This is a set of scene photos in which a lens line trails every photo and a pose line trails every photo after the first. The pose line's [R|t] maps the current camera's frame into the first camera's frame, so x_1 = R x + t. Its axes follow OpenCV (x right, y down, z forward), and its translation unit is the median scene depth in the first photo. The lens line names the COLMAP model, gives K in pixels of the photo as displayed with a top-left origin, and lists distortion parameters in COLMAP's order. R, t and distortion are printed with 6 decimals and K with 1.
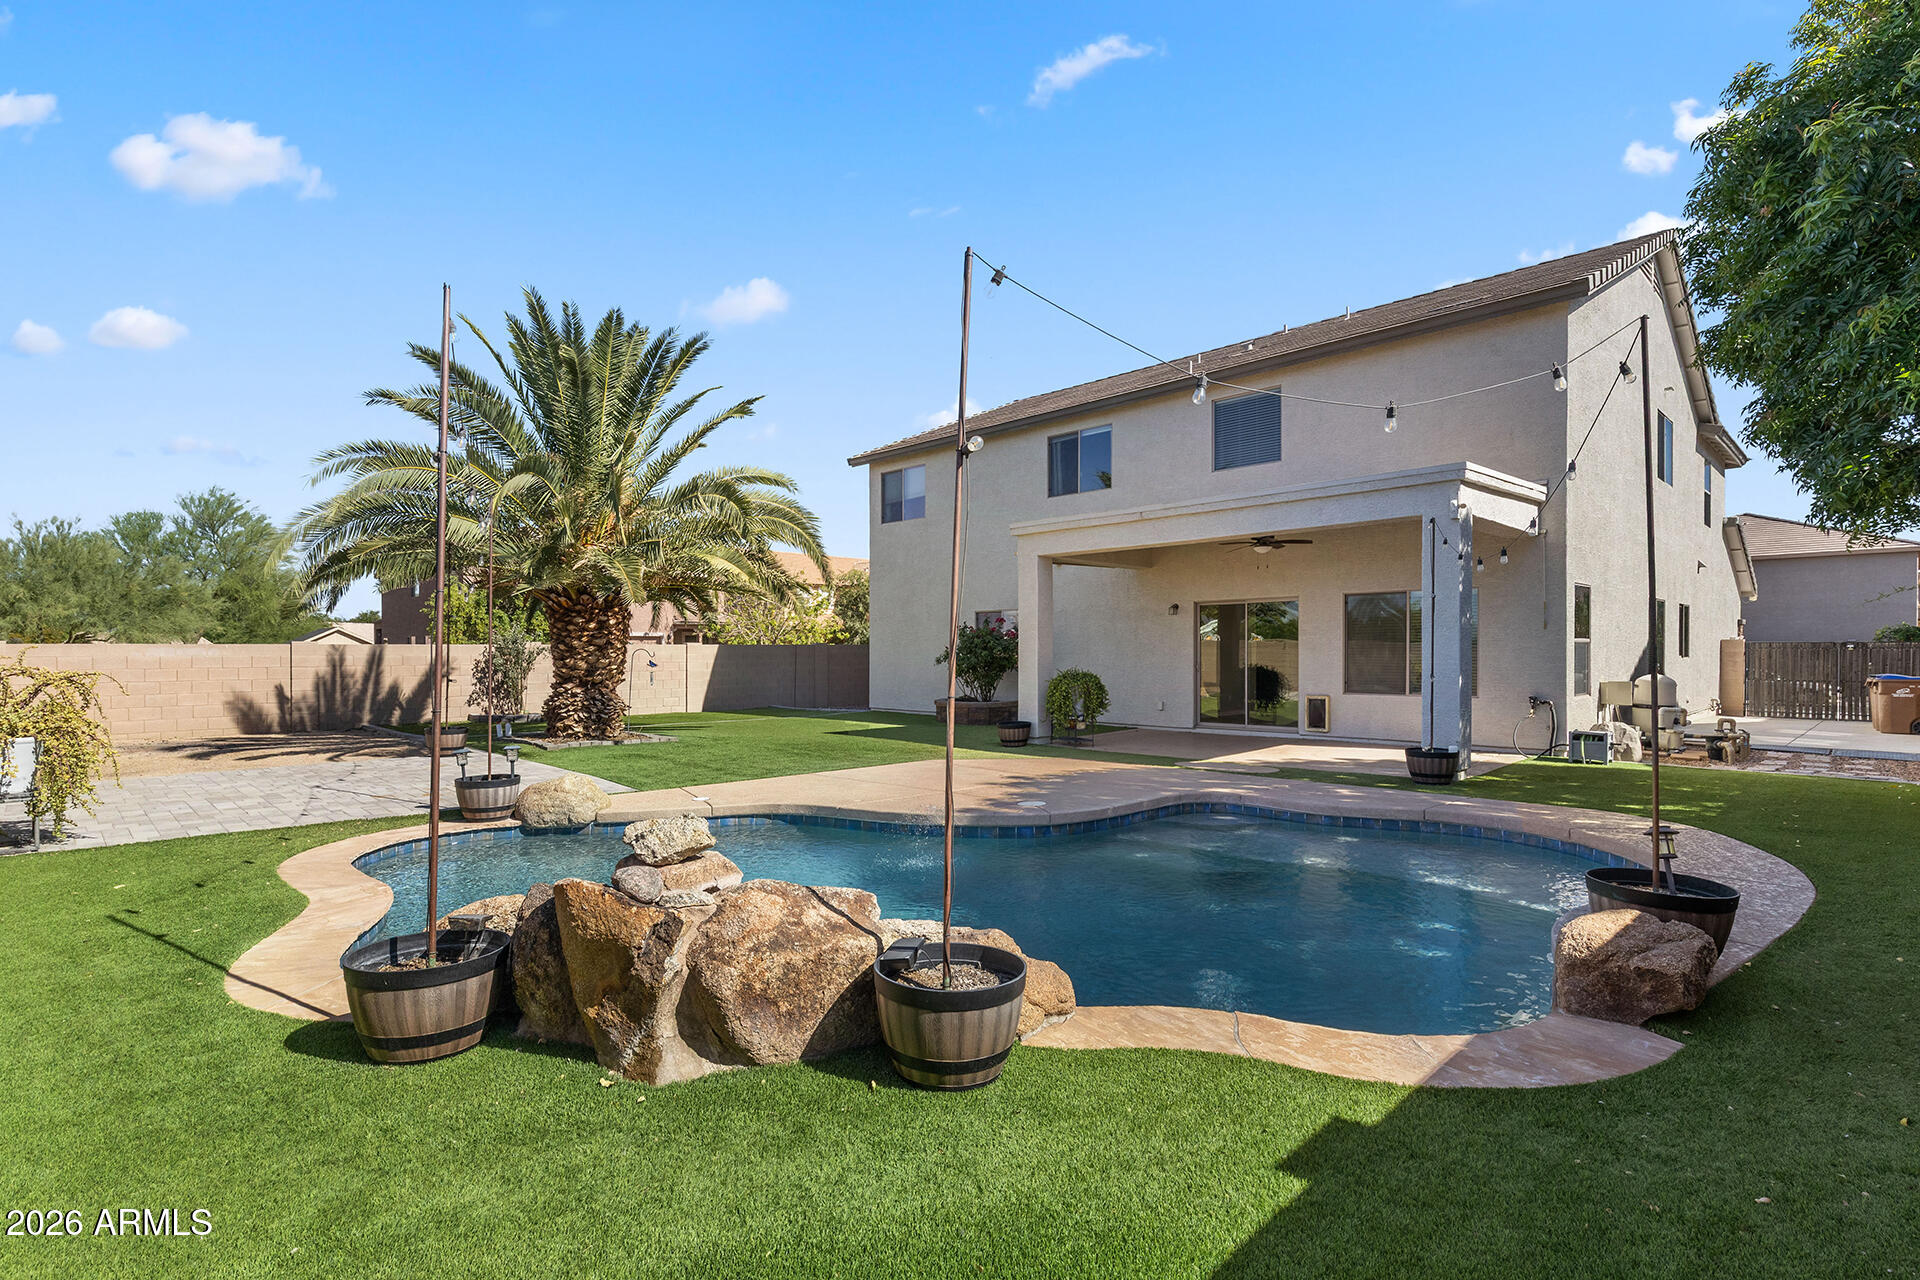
lens RADIAL K [[924.1, 0, 960.0], [0, 924.1, 640.0], [0, 0, 1]] dist [-0.000021, -0.000172]
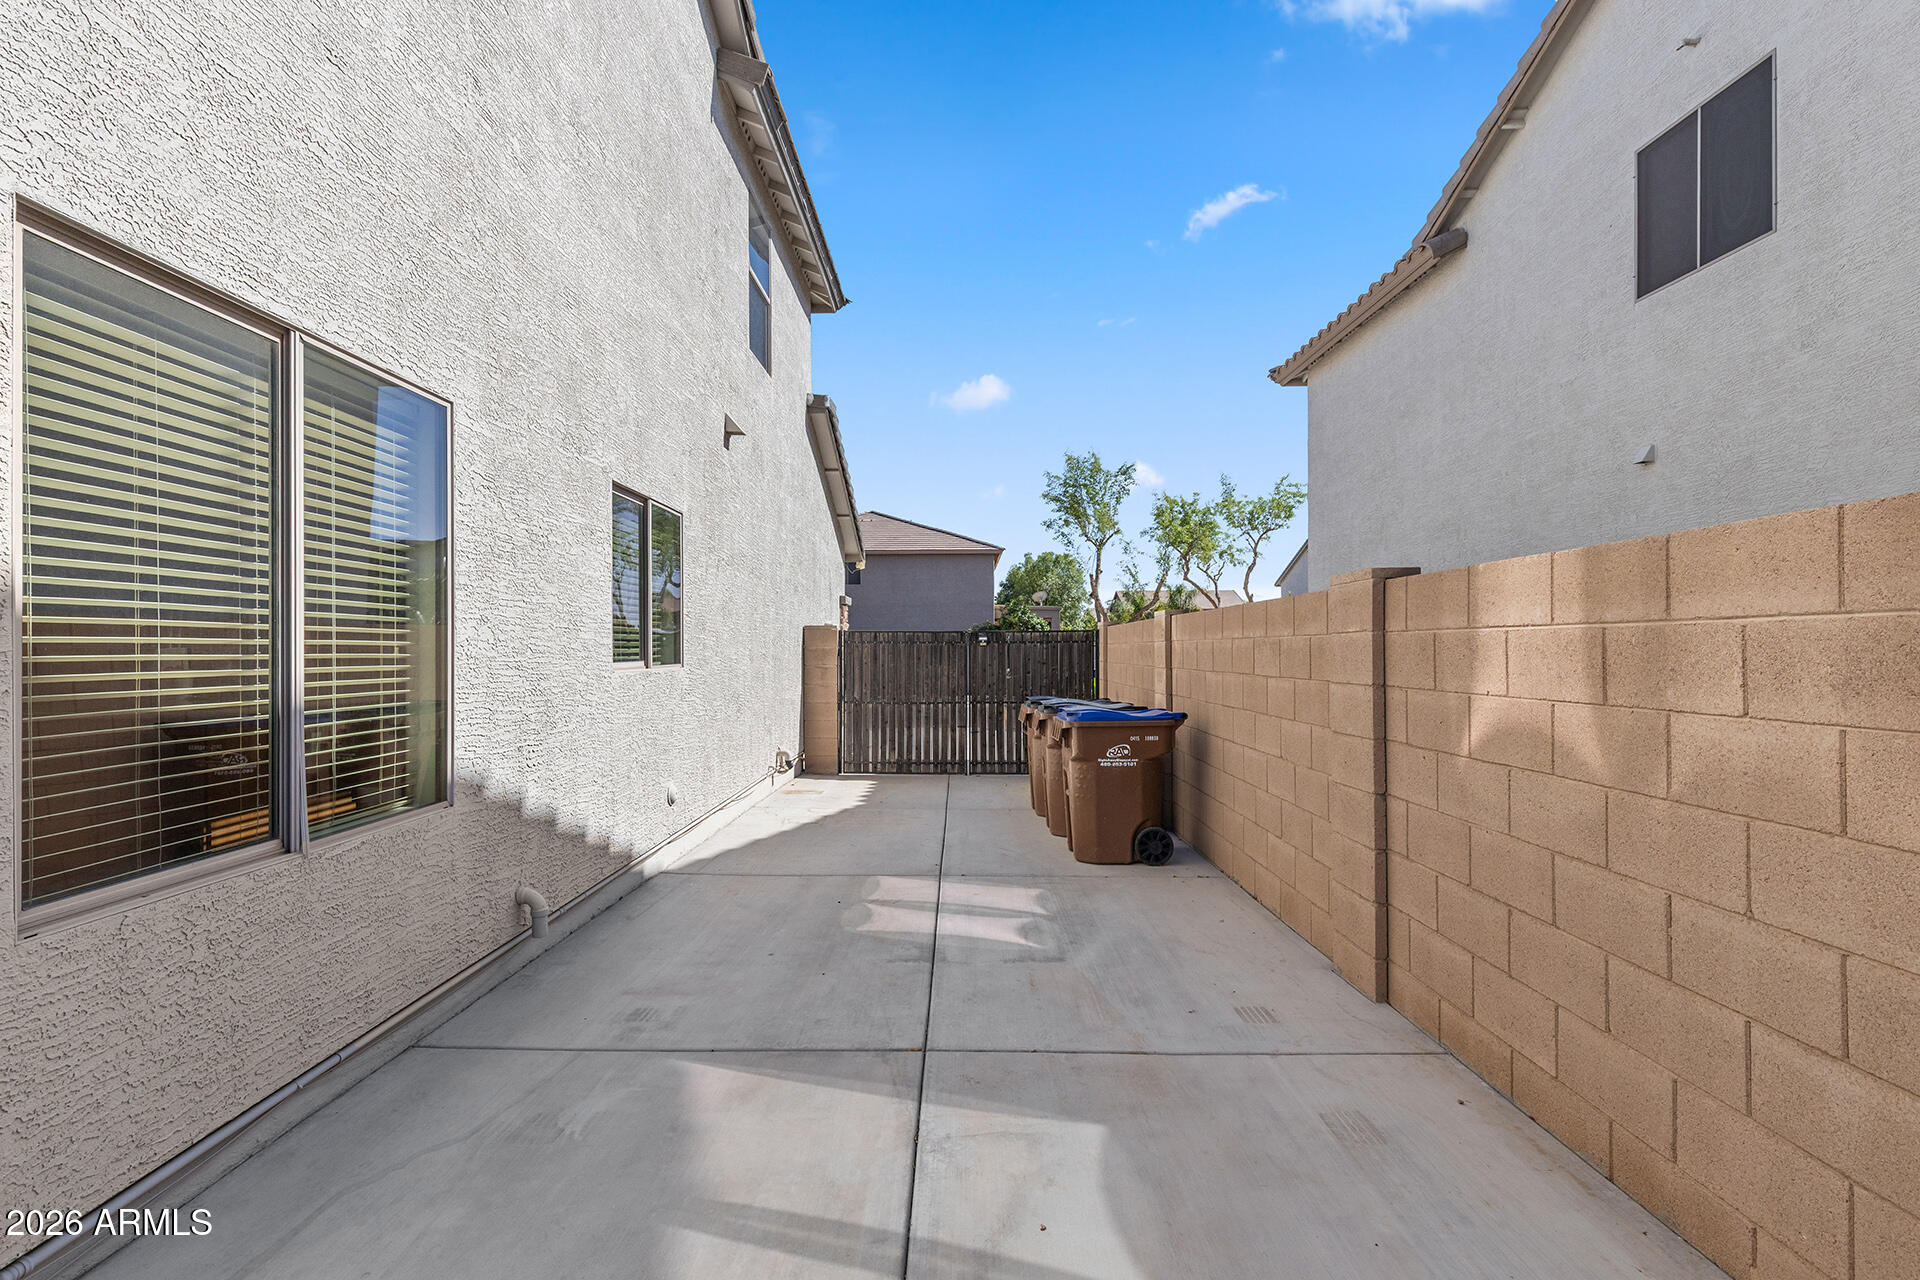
lens RADIAL K [[890.7, 0, 960.0], [0, 890.7, 640.0], [0, 0, 1]] dist [-0.000504, -0.000125]
pose [[0.700928, -0.001551, 0.713231, 0.537989], [-0.001536, 0.999992, 0.003684, 0.005058], [-0.713231, -0.003678, 0.700920, 0.597192]]
